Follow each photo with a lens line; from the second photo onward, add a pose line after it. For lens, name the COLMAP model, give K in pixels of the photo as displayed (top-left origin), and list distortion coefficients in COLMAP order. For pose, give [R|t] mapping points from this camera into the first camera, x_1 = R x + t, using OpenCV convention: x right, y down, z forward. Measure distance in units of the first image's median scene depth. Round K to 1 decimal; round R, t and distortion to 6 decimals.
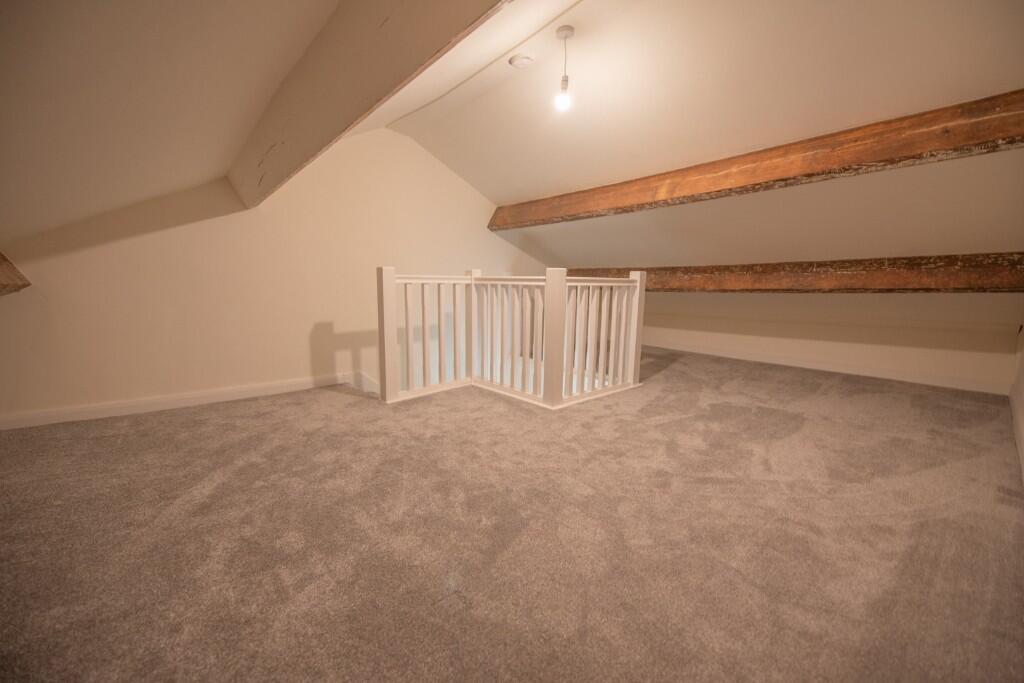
lens RADIAL K [[426.7, 0, 506.7], [0, 426.7, 346.4], [0, 0, 1]] dist [-0.001892, -0.000640]
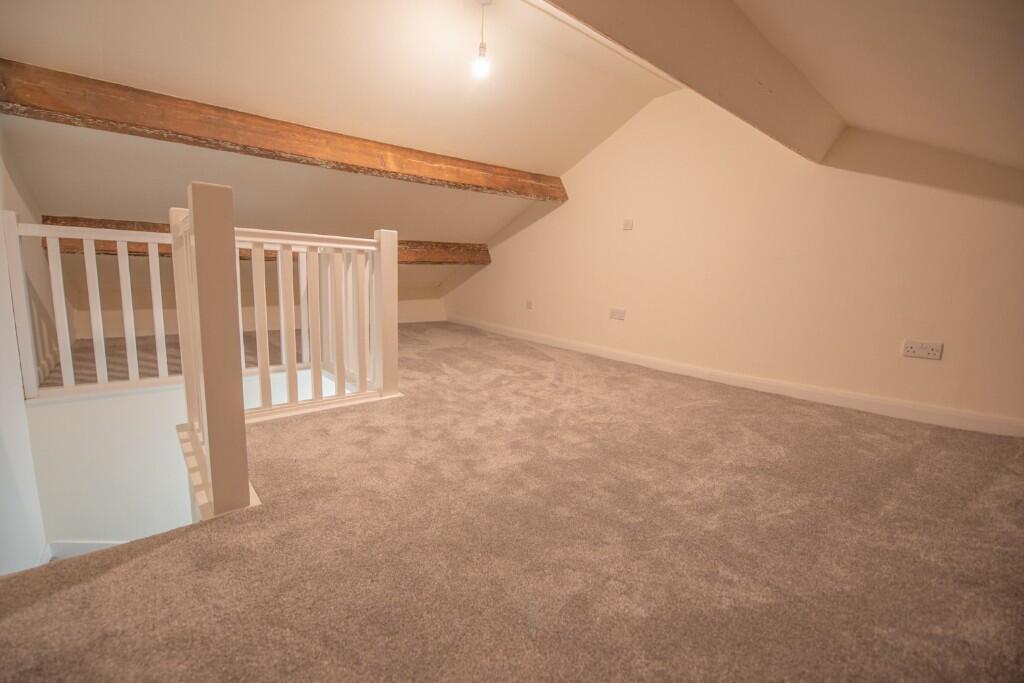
lens RADIAL K [[426.7, 0, 507.2], [0, 426.7, 336.3], [0, 0, 1]] dist [-0.001892, -0.000640]
pose [[0.012061, -0.157038, 0.987519, -0.732343], [0.111720, 0.981619, 0.154735, -0.083152], [-0.993667, 0.108459, 0.029384, 0.757318]]
